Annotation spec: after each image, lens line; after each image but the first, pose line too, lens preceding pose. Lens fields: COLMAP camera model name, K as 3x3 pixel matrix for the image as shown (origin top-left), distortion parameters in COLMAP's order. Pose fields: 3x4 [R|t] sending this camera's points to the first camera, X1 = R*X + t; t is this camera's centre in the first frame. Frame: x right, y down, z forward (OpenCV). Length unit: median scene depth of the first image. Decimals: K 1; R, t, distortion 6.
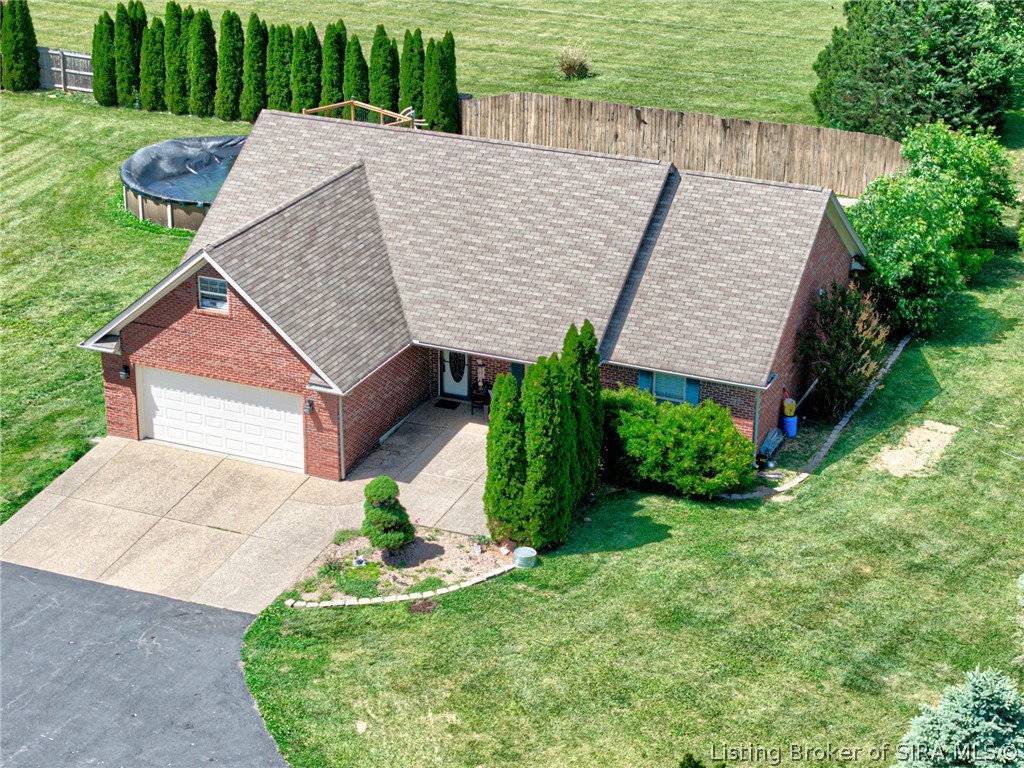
lens RADIAL K [[2037.6, 0, 512.2], [0, 2037.6, 384.0], [0, 0, 1]] dist [0.002466, 0.000000]
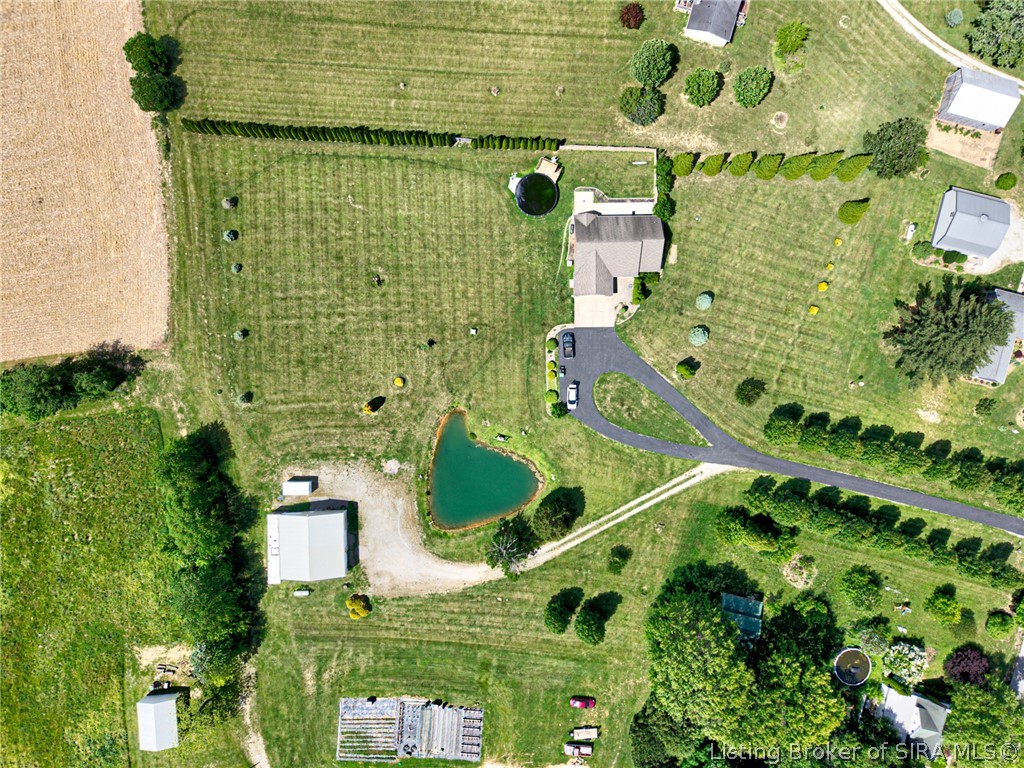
lens RADIAL K [[690.2, 0, 515.2], [0, 690.2, 382.8], [0, 0, 1]] dist [0.004316, -0.001353]
pose [[0.914639, -0.404207, -0.007245, -0.527871], [0.156256, 0.336934, 0.928472, -2.352929], [-0.372853, -0.850348, 0.371333, -0.145354]]
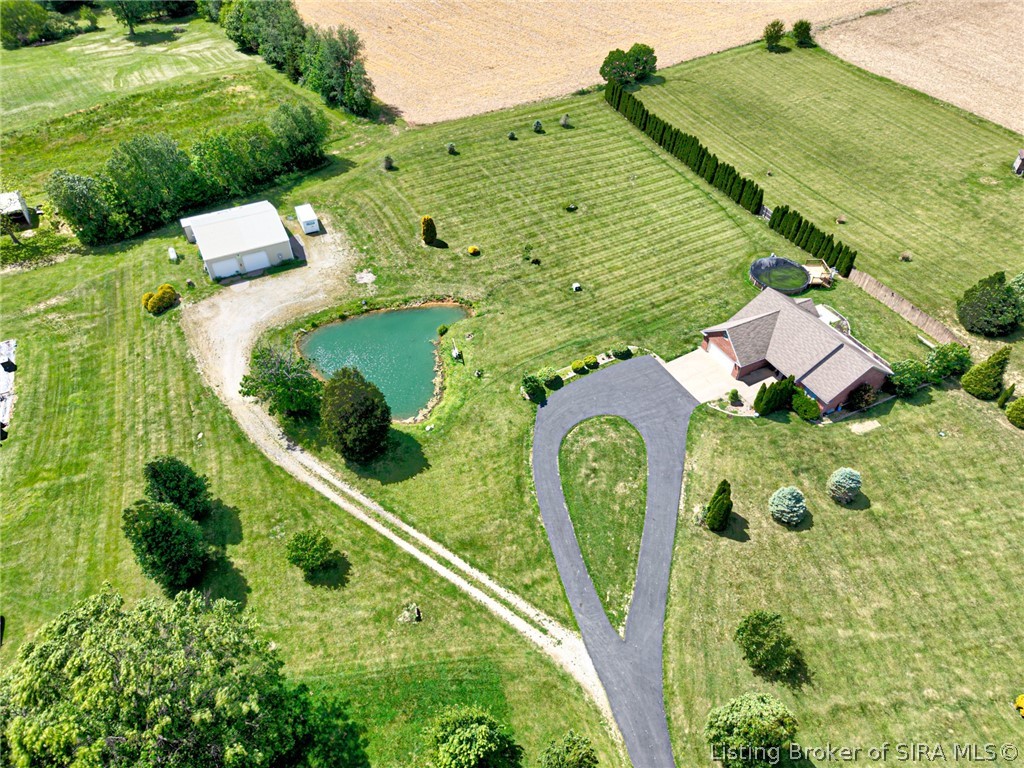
lens RADIAL K [[690.2, 0, 507.5], [0, 690.2, 381.3], [0, 0, 1]] dist [0.004316, -0.001353]
pose [[0.762696, 0.437140, -0.476658, 0.287733], [-0.247736, 0.878247, 0.409035, -0.489336], [0.597429, -0.193885, 0.778131, -0.623024]]
